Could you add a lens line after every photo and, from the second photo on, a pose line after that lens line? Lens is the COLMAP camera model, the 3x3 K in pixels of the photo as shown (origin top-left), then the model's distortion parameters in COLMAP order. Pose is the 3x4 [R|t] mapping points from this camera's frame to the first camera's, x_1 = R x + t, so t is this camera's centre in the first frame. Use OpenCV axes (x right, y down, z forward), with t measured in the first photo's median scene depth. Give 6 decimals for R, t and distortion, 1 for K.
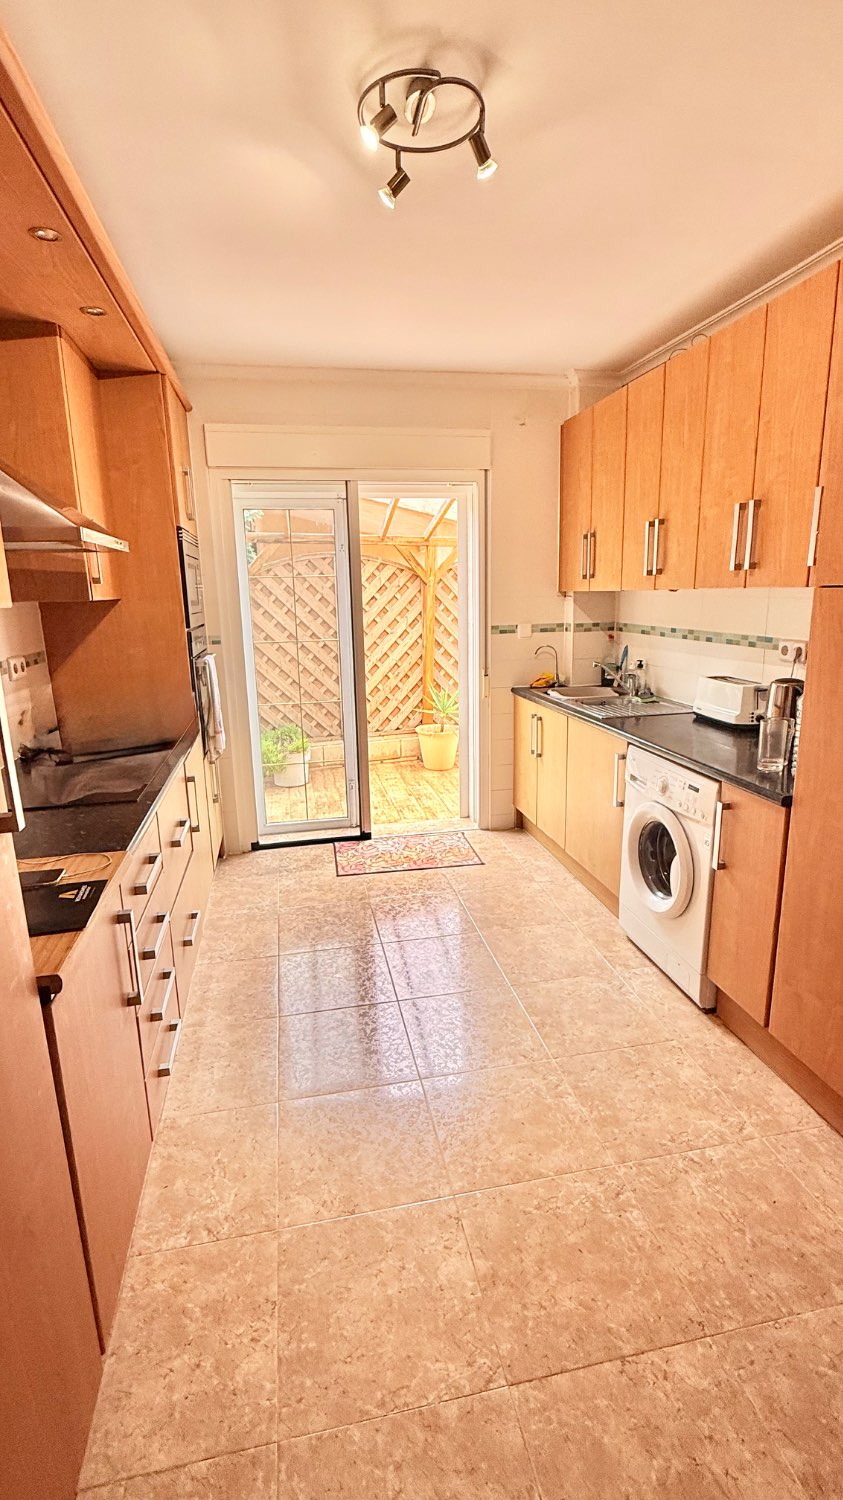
lens RADIAL K [[691.3, 0, 423.9], [0, 691.3, 746.7], [0, 0, 1]] dist [-0.000545, -0.000352]
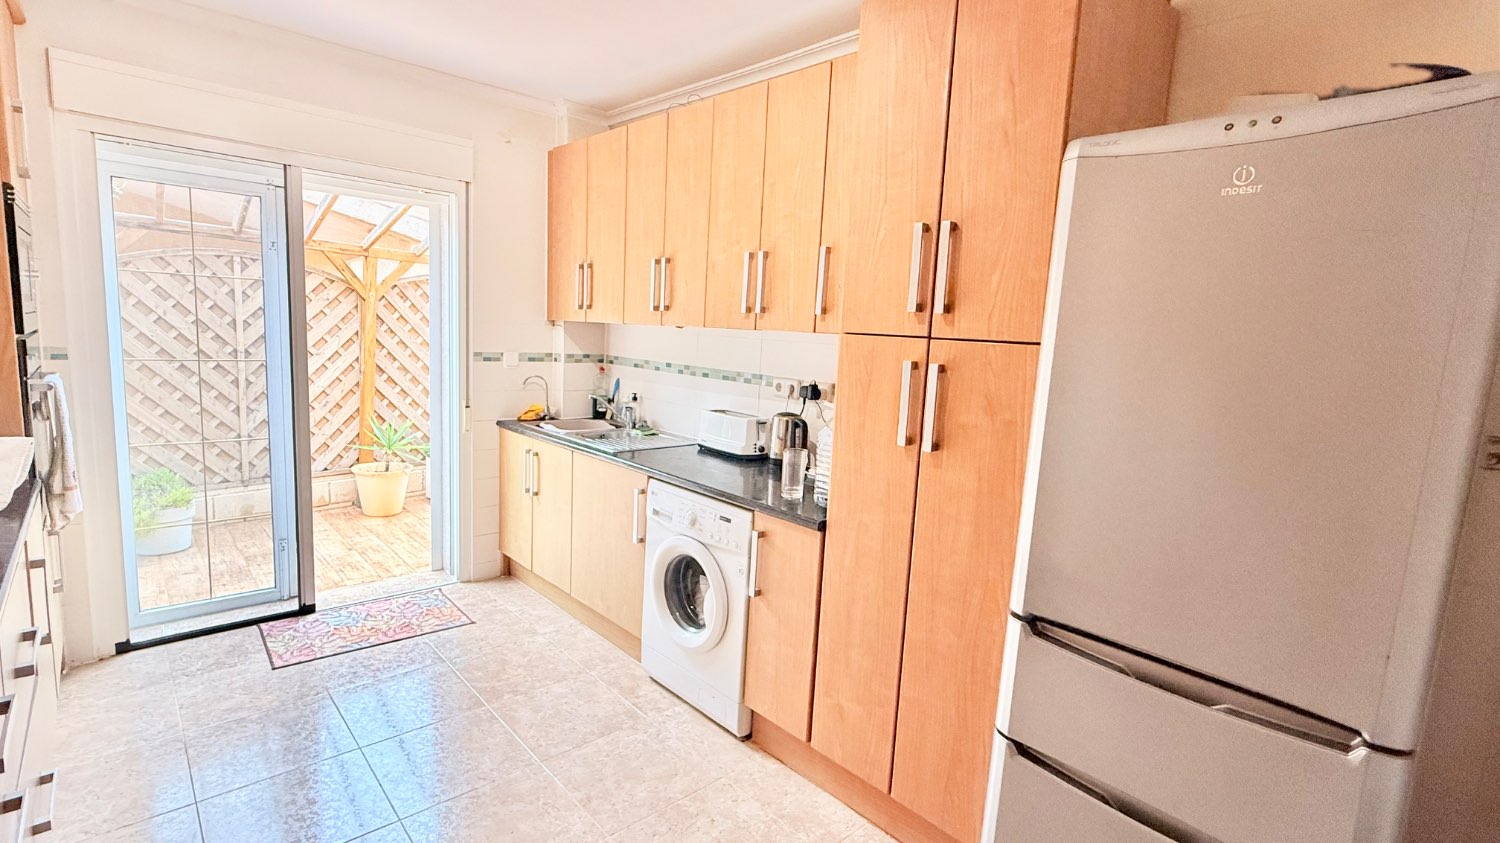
lens RADIAL K [[691.3, 0, 745.6], [0, 691.3, 421.3], [0, 0, 1]] dist [-0.000545, -0.000352]
pose [[0.853744, -0.003937, 0.520678, -0.076063], [0.045675, 0.996683, -0.067358, -0.009025], [-0.518686, 0.081288, 0.851092, 0.063669]]
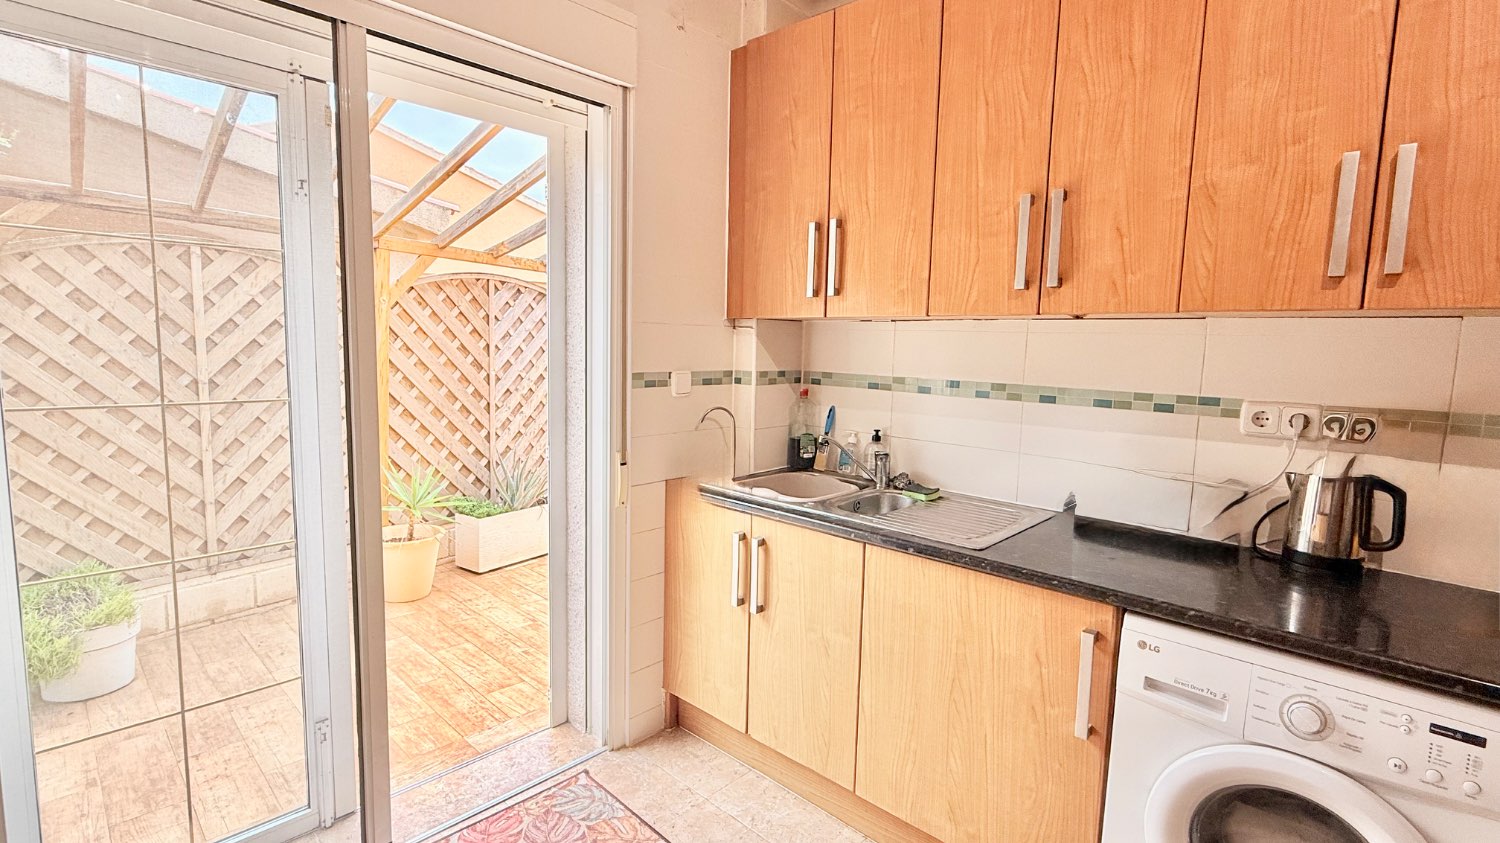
lens RADIAL K [[691.3, 0, 747.7], [0, 691.3, 418.3], [0, 0, 1]] dist [-0.000545, -0.000352]
pose [[0.817752, -0.022344, 0.575136, -0.155660], [0.086365, 0.992696, -0.084232, -0.094512], [-0.569054, 0.118553, 0.813709, 0.562376]]
